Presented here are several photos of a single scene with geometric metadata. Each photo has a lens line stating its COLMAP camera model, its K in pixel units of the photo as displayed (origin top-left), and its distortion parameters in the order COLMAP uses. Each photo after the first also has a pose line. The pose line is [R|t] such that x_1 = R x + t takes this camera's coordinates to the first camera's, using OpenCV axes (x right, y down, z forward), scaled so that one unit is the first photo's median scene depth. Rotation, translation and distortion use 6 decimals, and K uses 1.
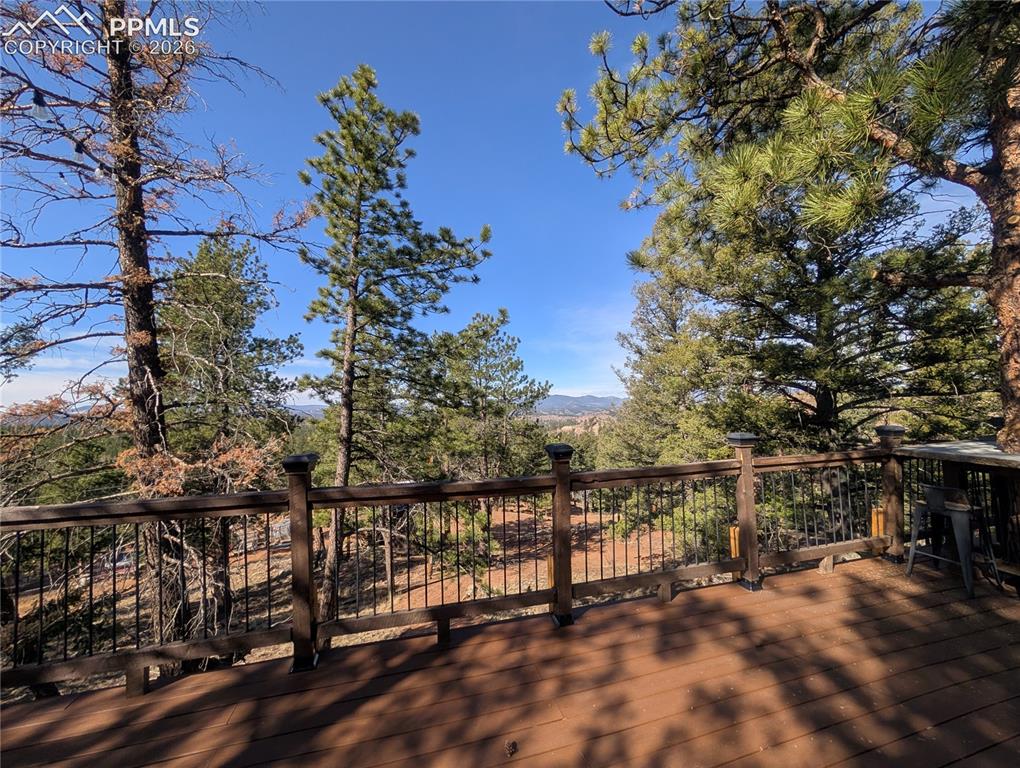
lens RADIAL K [[383.6, 0, 506.8], [0, 383.6, 386.0], [0, 0, 1]] dist [0.001324, -0.000205]
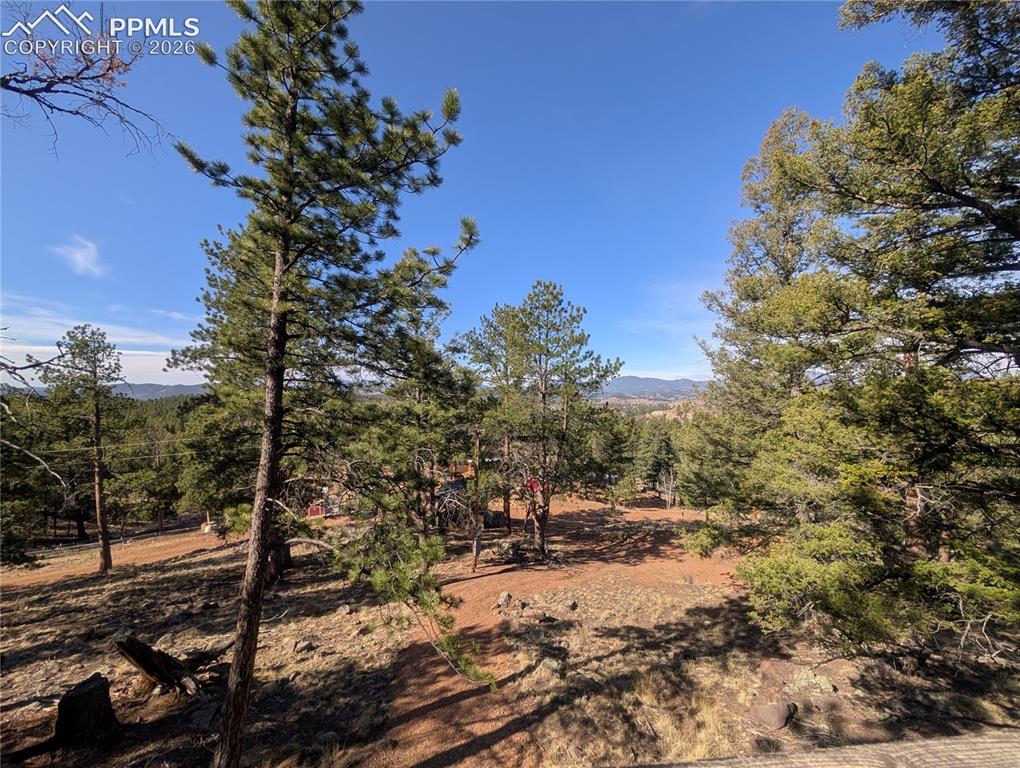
lens RADIAL K [[383.6, 0, 506.8], [0, 383.6, 386.0], [0, 0, 1]] dist [0.001324, -0.000205]
pose [[0.975426, 0.021860, -0.219239, 0.161999], [-0.011126, 0.998683, 0.050077, 0.028864], [0.220045, -0.046407, 0.974385, 0.334891]]
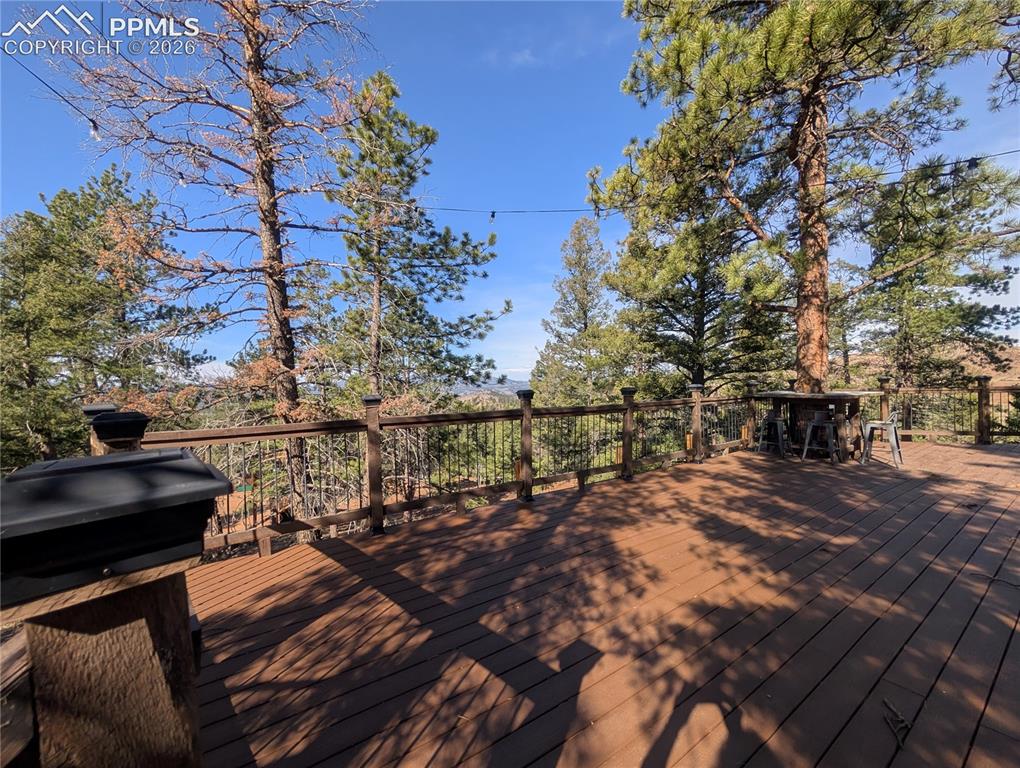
lens RADIAL K [[386.0, 0, 506.1], [0, 386.0, 386.6], [0, 0, 1]] dist [0.001296, 0.000211]
pose [[0.954602, -0.002034, 0.297879, -0.344359], [-0.013688, 0.998621, 0.050685, 0.020364], [-0.297571, -0.052461, 0.953257, -0.219492]]
